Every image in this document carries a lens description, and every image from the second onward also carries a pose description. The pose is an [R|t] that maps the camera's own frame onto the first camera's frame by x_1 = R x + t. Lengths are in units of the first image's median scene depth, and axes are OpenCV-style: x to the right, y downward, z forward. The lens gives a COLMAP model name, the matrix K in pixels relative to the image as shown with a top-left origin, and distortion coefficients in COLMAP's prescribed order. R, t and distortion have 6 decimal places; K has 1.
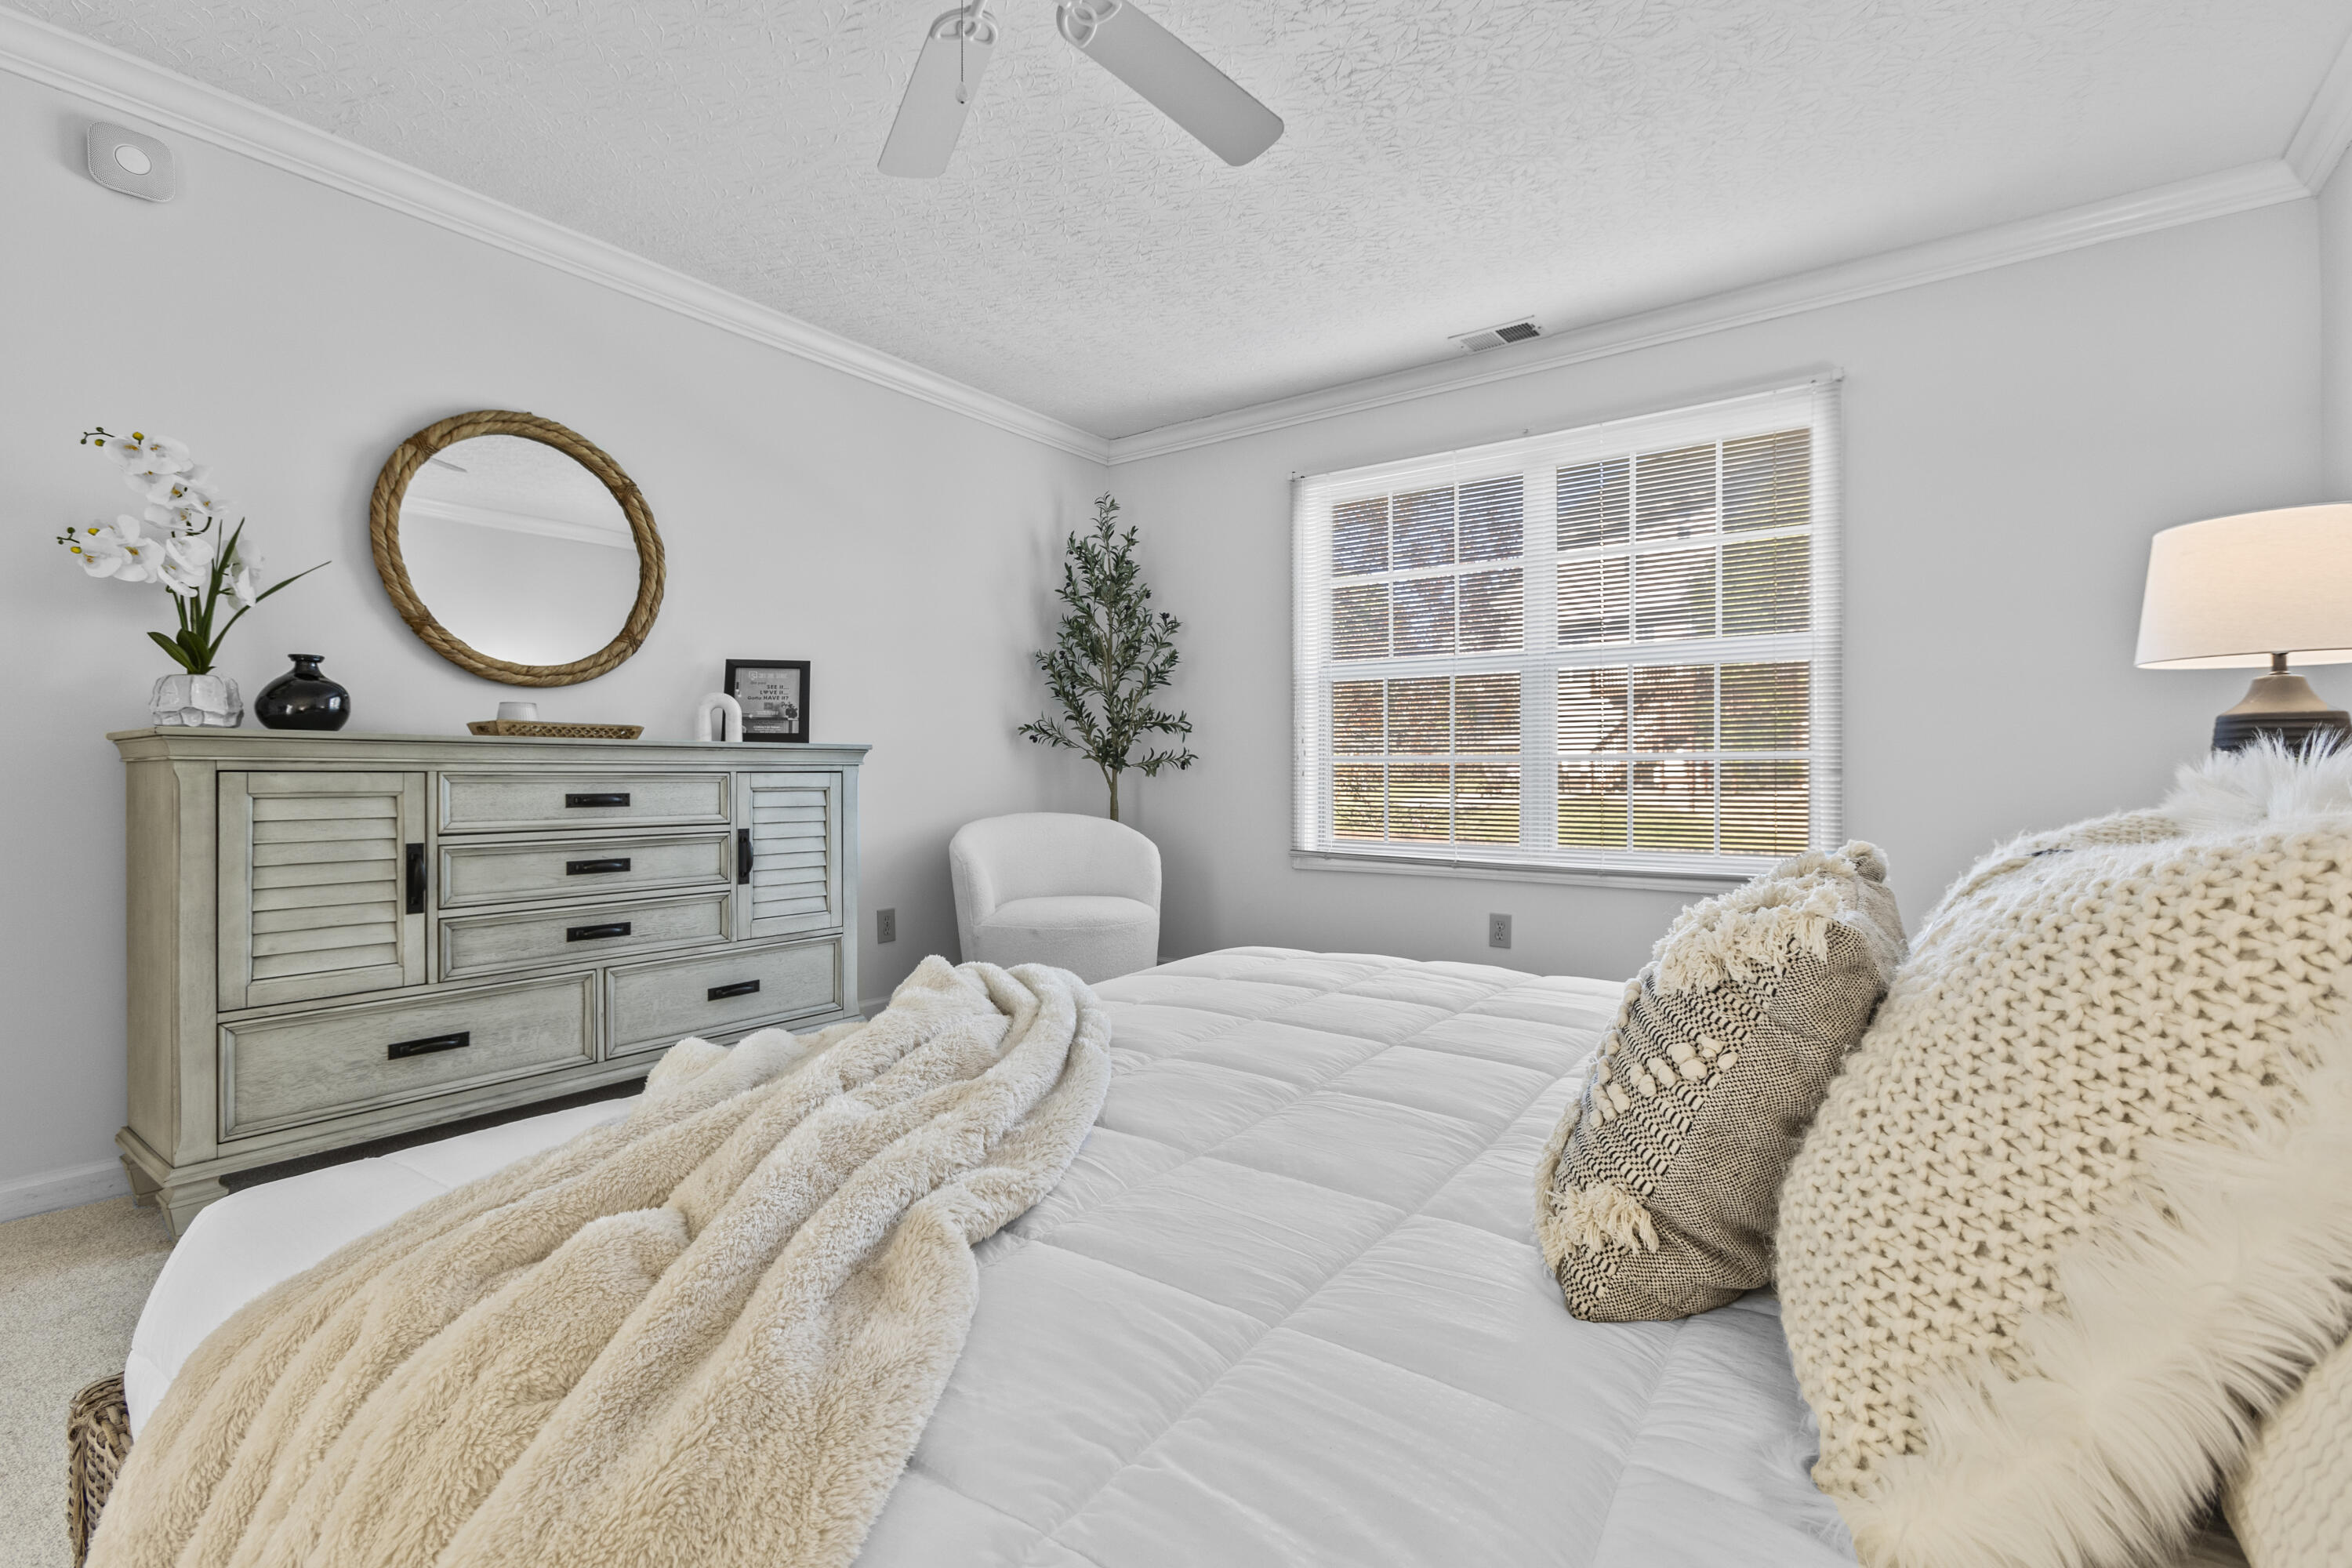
lens RADIAL K [[1053.4, 0, 1170.2], [0, 1053.4, 785.4], [0, 0, 1]] dist [-0.008241, 0.001816]
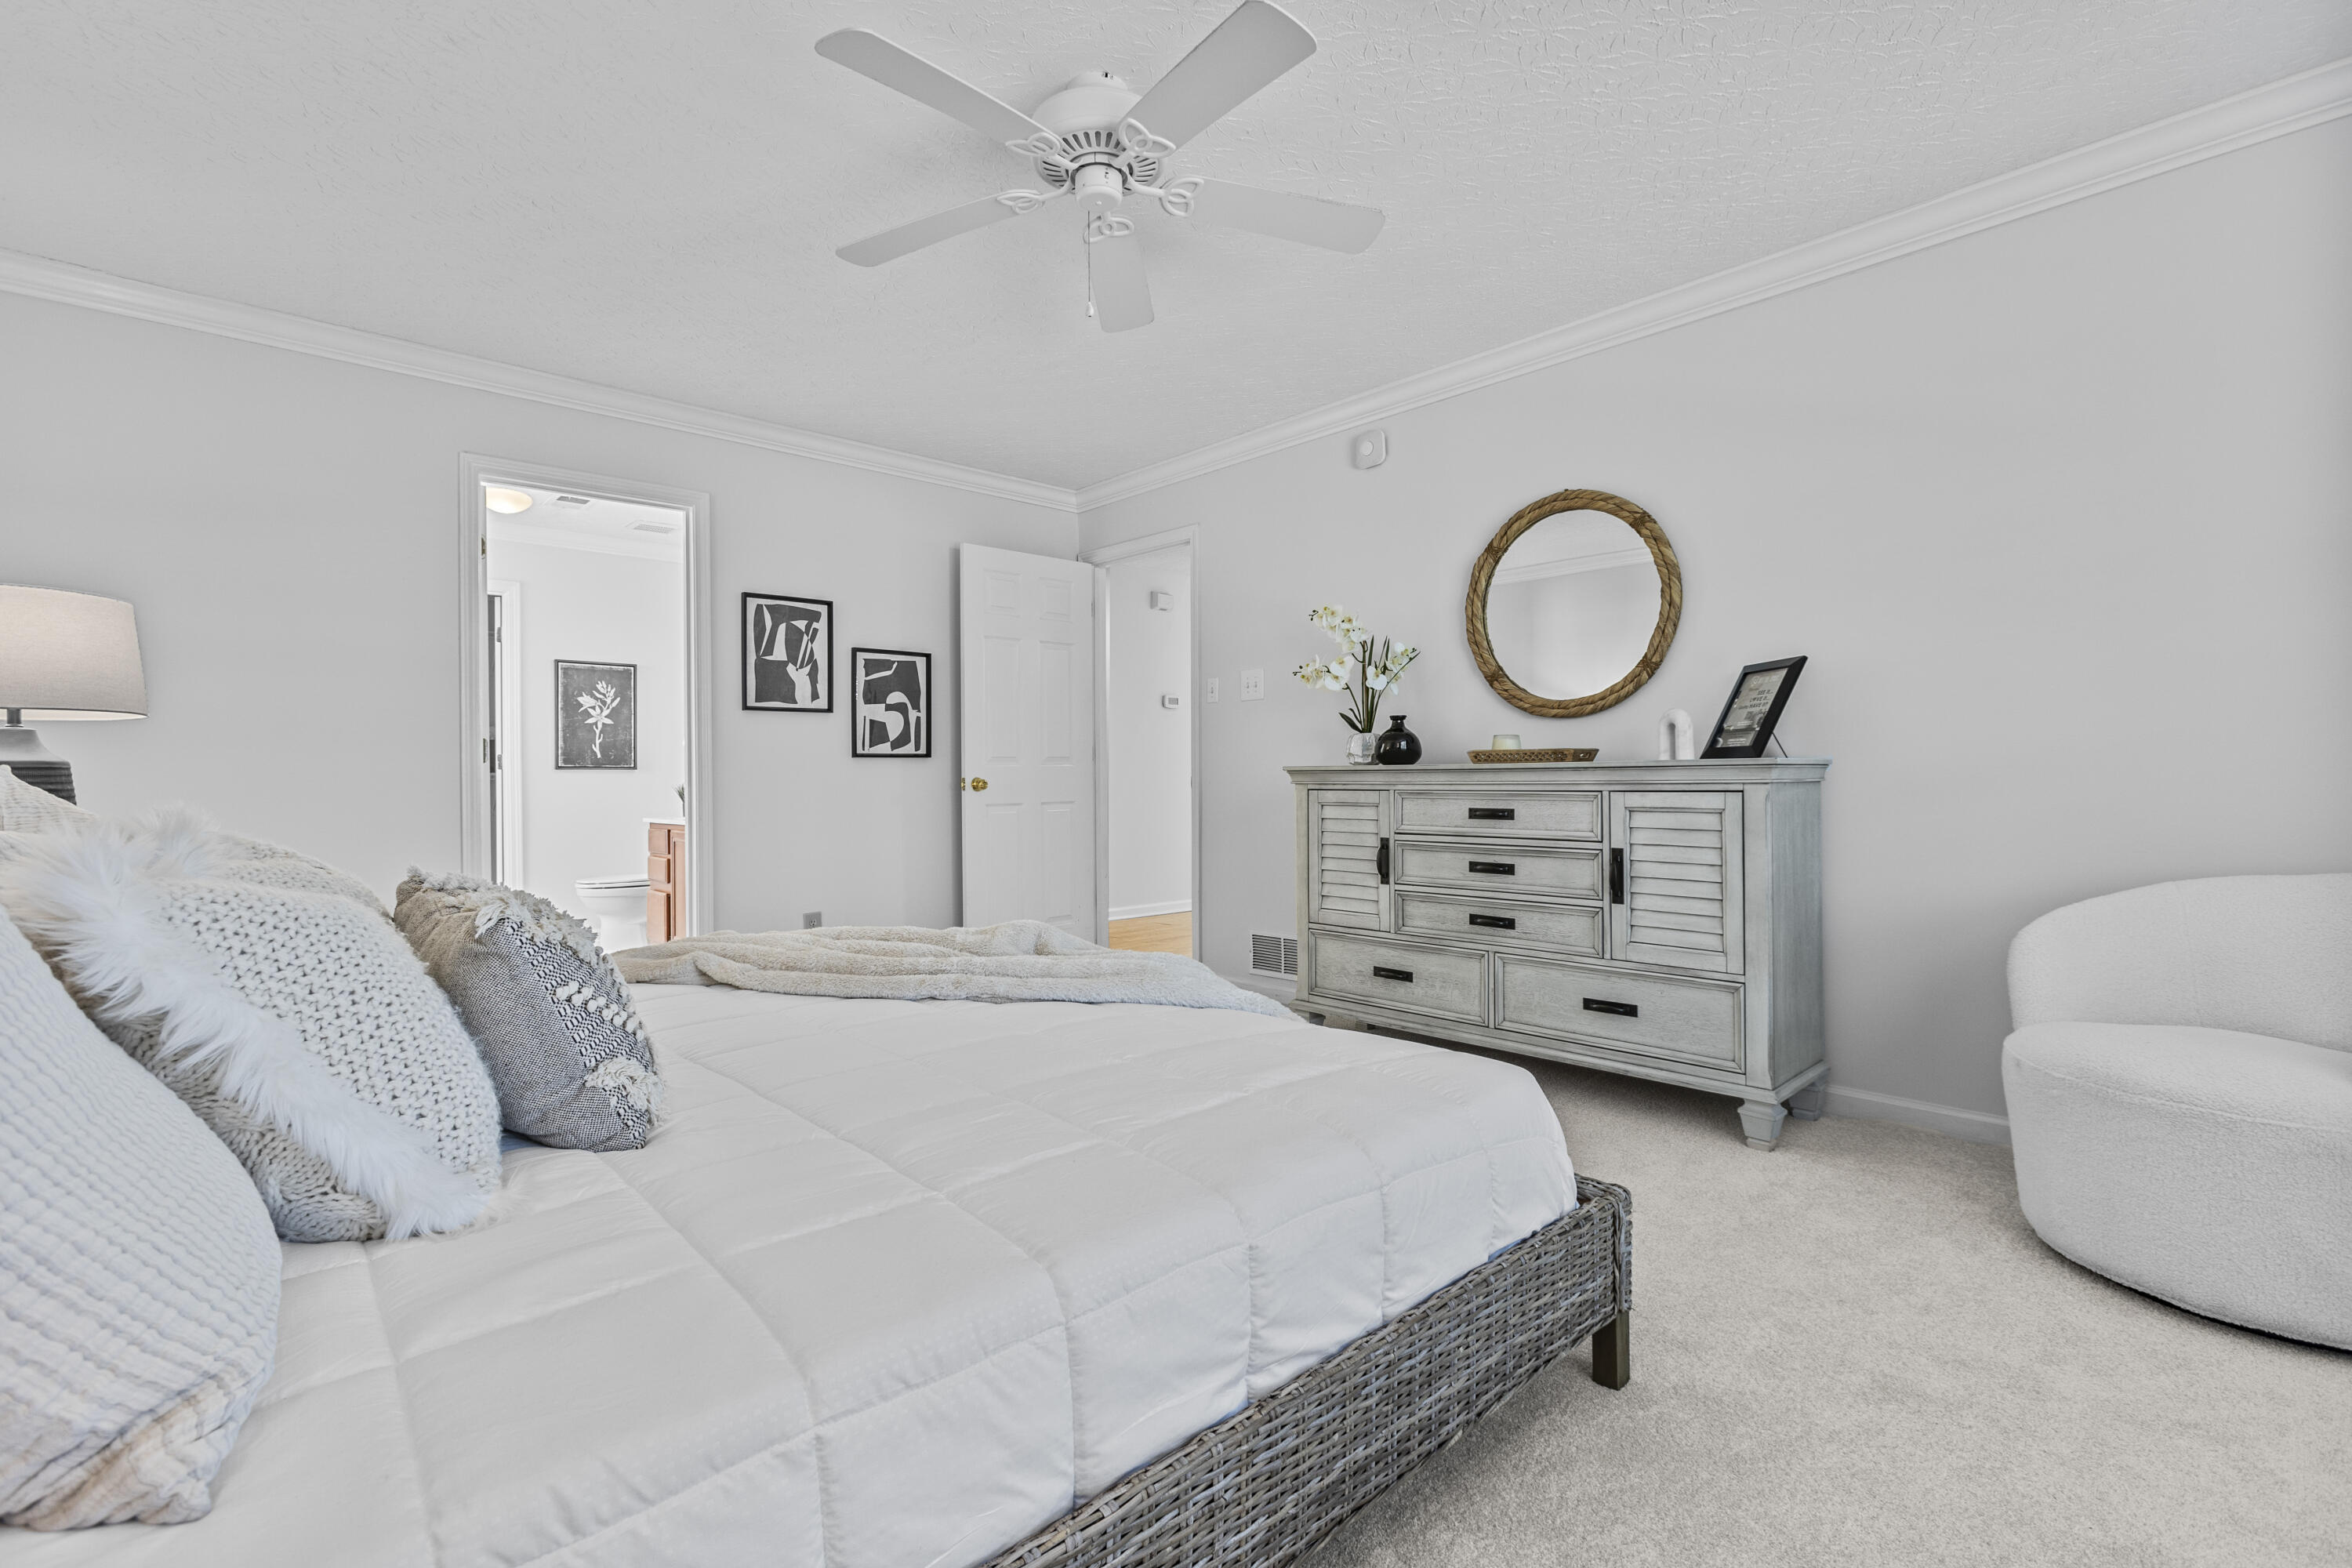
lens RADIAL K [[1053.4, 0, 1170.2], [0, 1053.4, 785.4], [0, 0, 1]] dist [-0.008241, 0.001816]
pose [[-0.189478, 0.008183, -0.981851, 0.744090], [-0.002960, 0.999956, 0.008905, -0.029360], [0.981881, 0.004594, -0.189445, 0.883852]]
